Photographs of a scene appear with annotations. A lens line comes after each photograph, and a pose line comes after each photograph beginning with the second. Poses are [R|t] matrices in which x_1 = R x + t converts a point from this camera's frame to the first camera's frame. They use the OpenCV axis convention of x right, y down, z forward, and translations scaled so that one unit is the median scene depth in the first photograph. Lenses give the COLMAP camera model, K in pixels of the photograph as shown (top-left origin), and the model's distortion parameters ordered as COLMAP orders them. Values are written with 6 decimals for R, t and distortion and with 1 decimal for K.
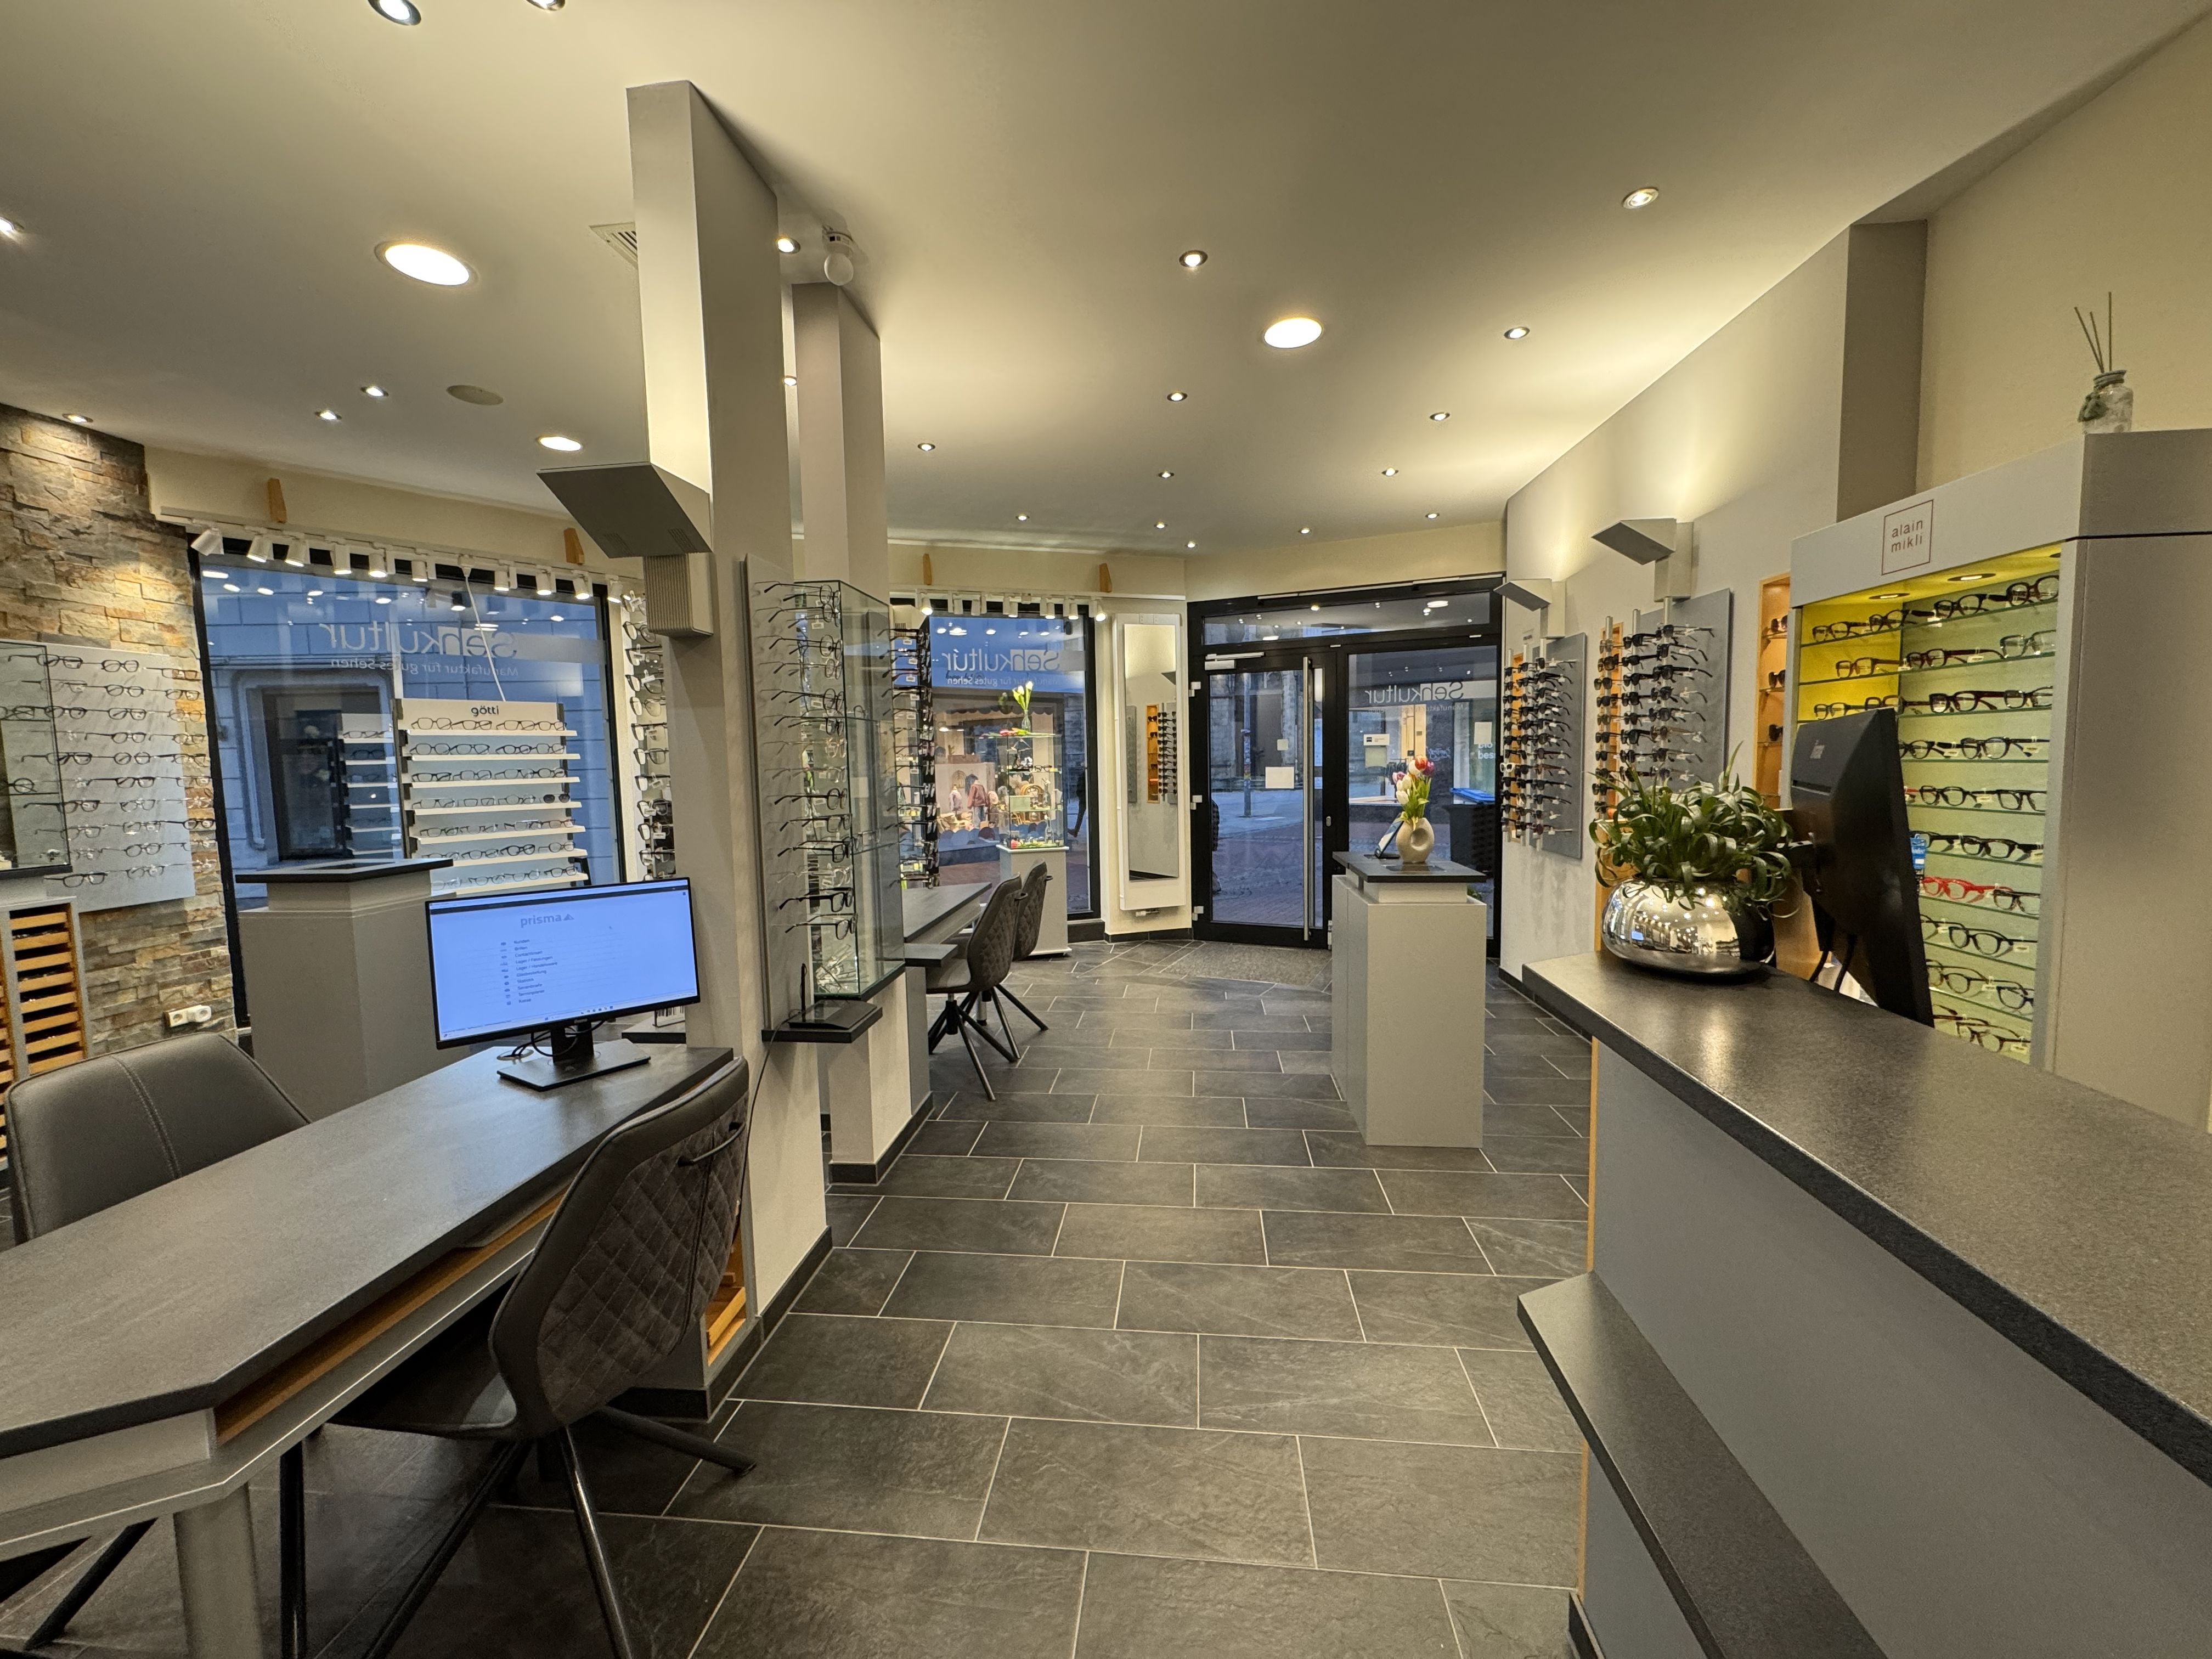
lens RADIAL K [[883.9, 0, 1105.9], [0, 883.9, 827.6], [0, 0, 1]] dist [-0.001968, 0.000661]
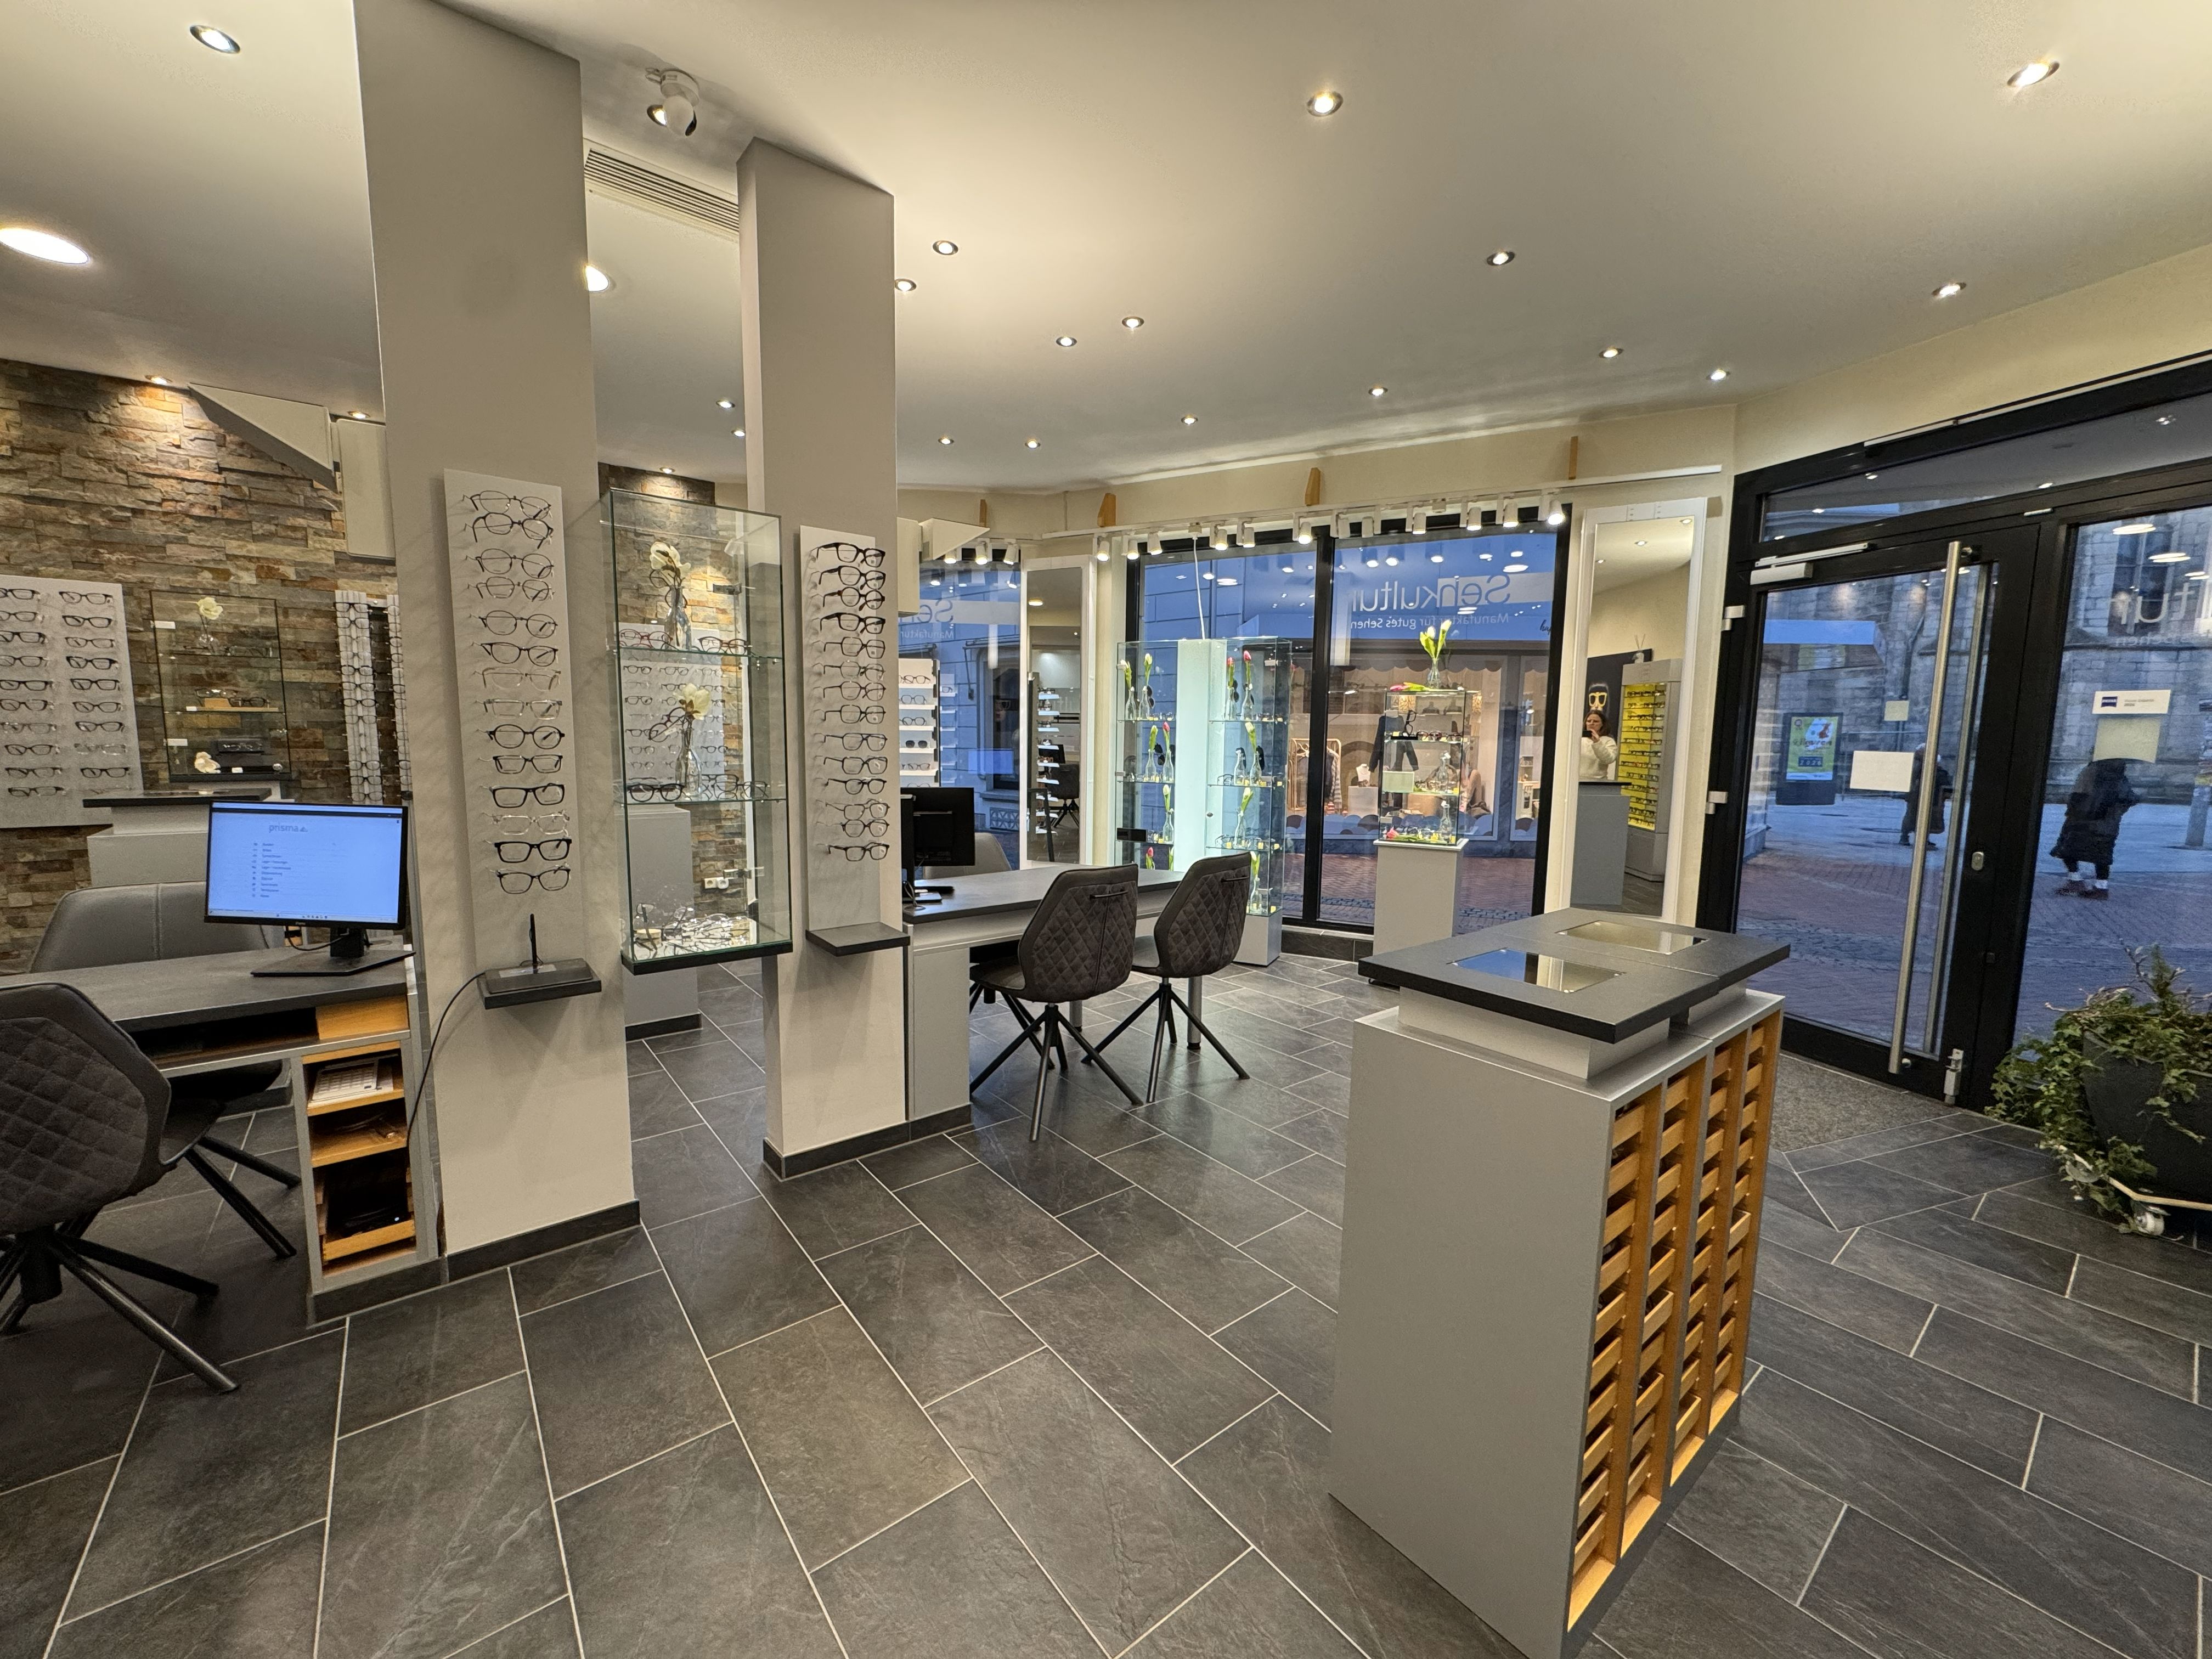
lens RADIAL K [[883.9, 0, 1099.6], [0, 883.9, 827.0], [0, 0, 1]] dist [-0.001968, 0.000661]
pose [[0.696668, 0.108693, -0.709111, 0.479053], [-0.085210, 0.993995, 0.068646, -0.034285], [0.712315, 0.012600, 0.701747, 0.511660]]
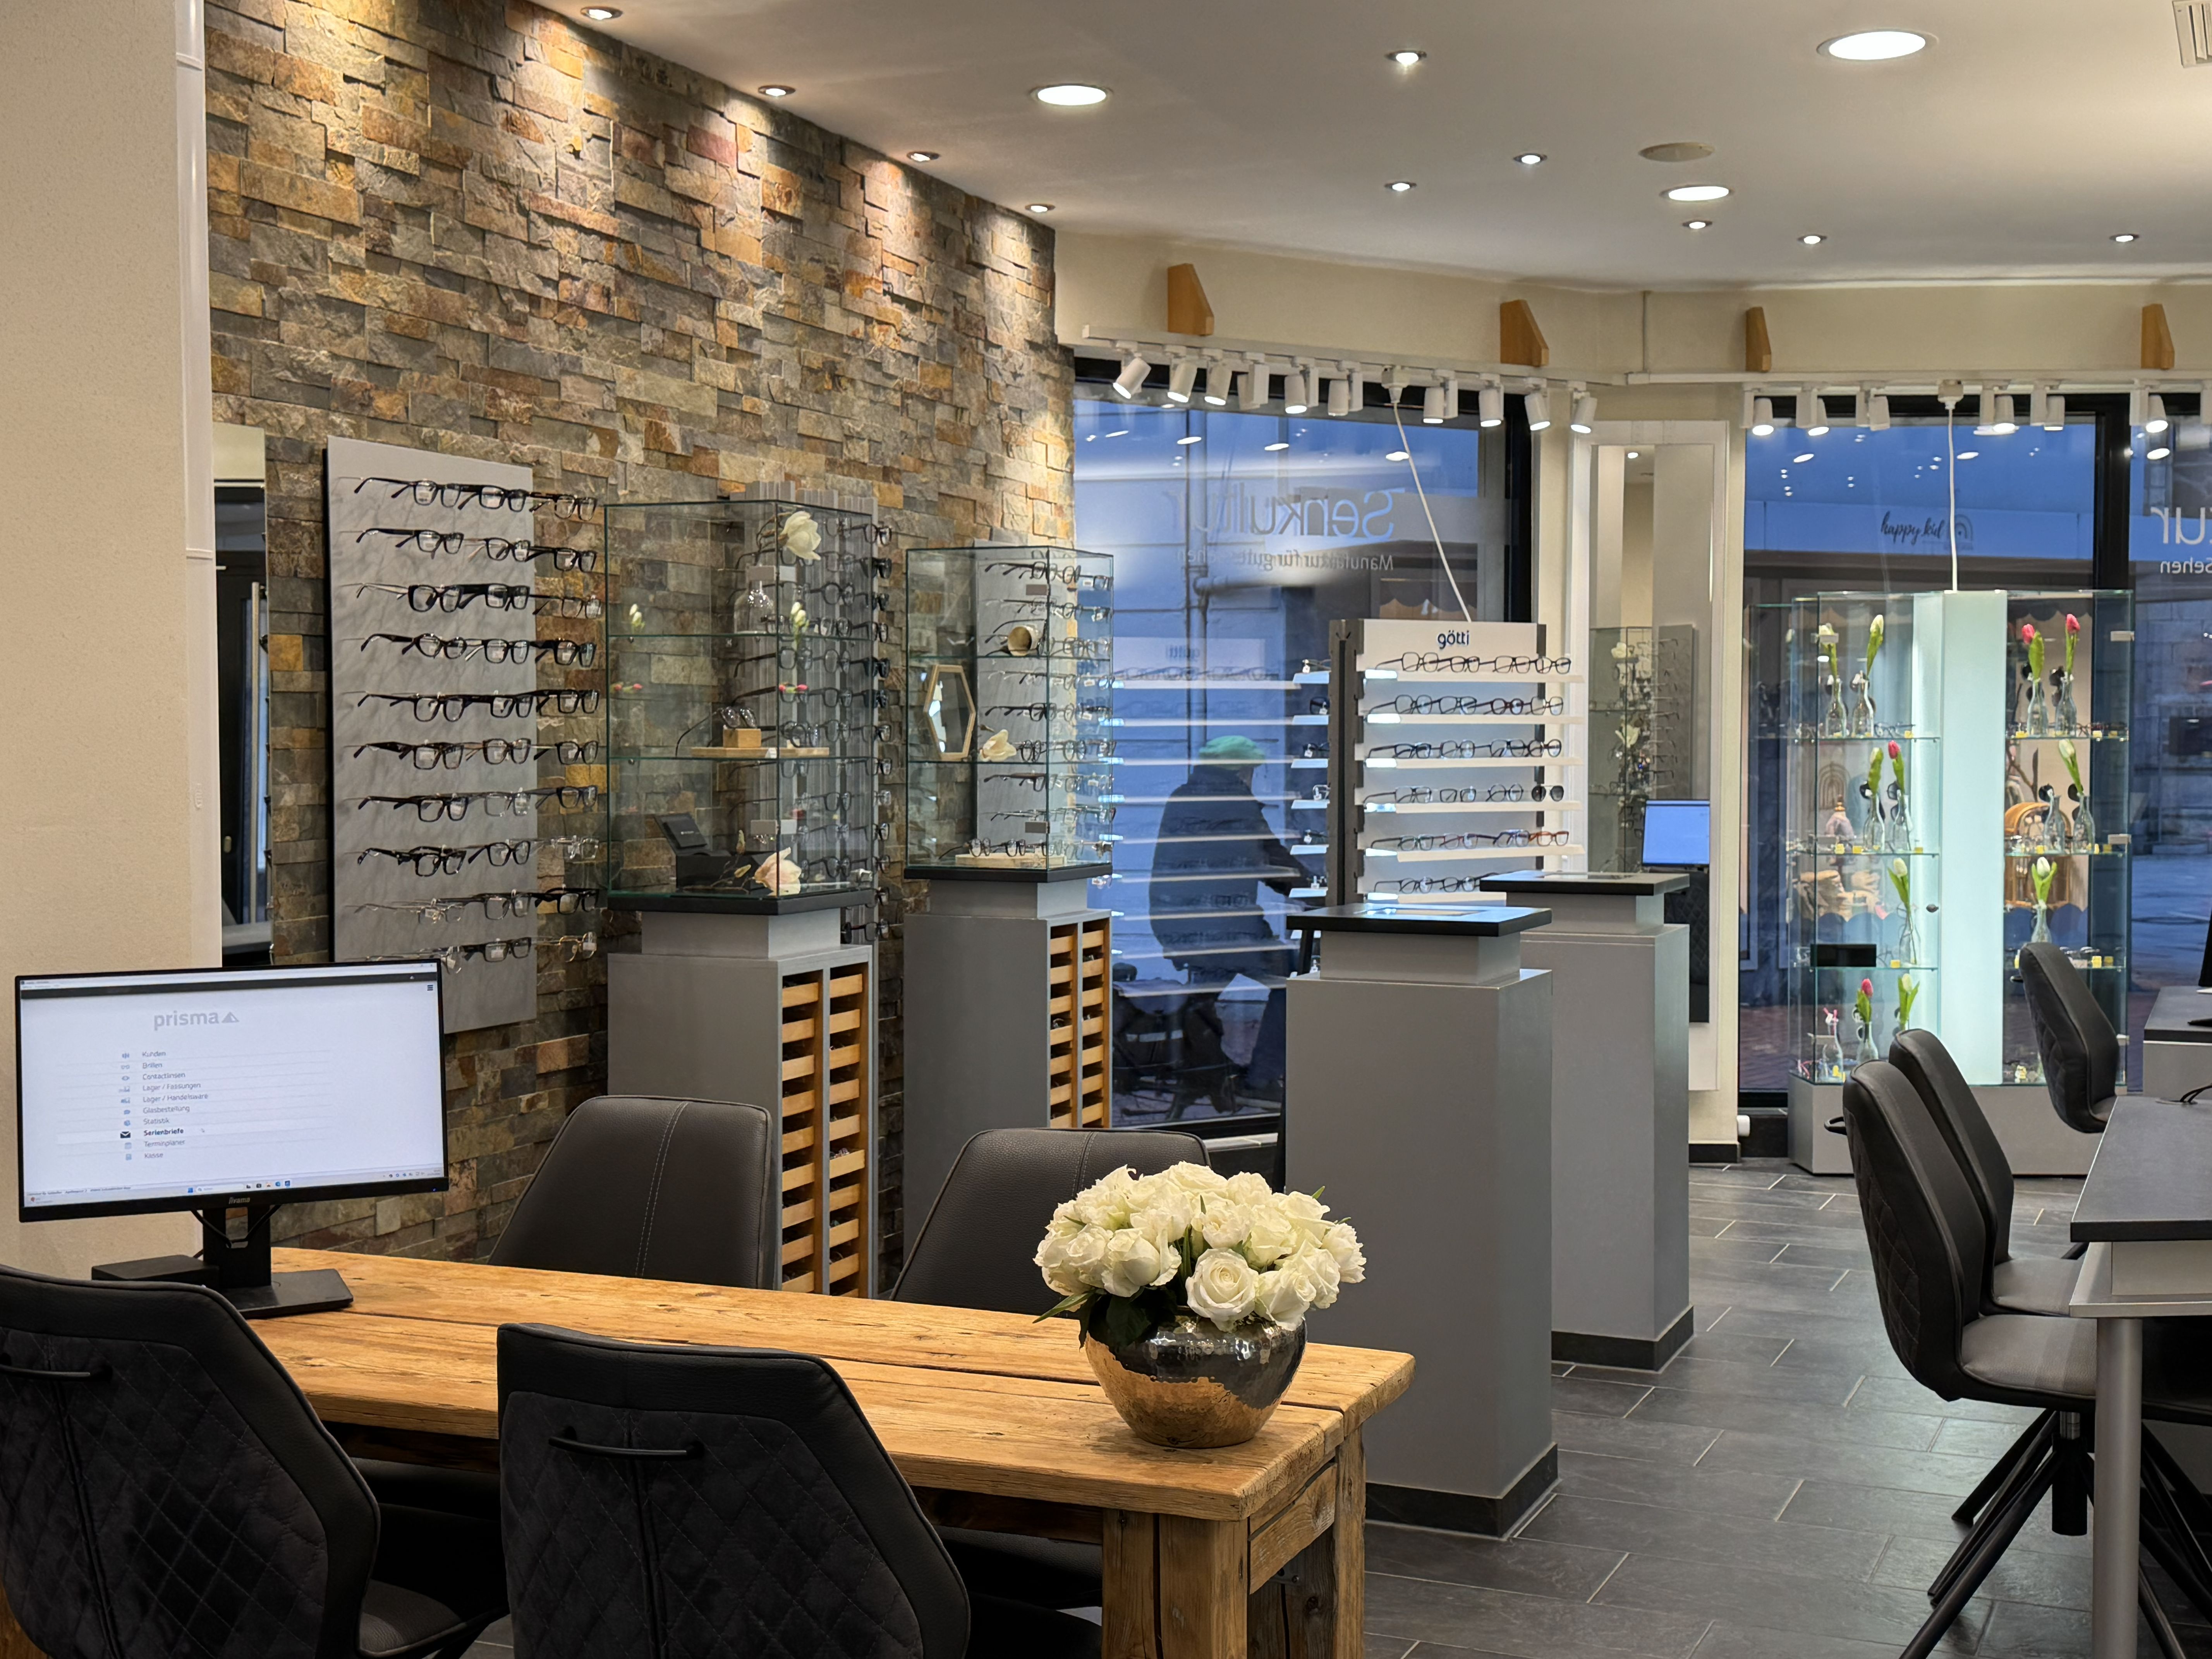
lens RADIAL K [[2676.6, 0, 1118.4], [0, 2676.6, 847.0], [0, 0, 1]] dist [0.122822, 0.000000]
pose [[0.953622, 0.034919, -0.298976, -0.501196], [-0.045028, 0.998621, -0.026989, 0.081392], [0.297621, 0.039199, 0.953879, -0.977694]]
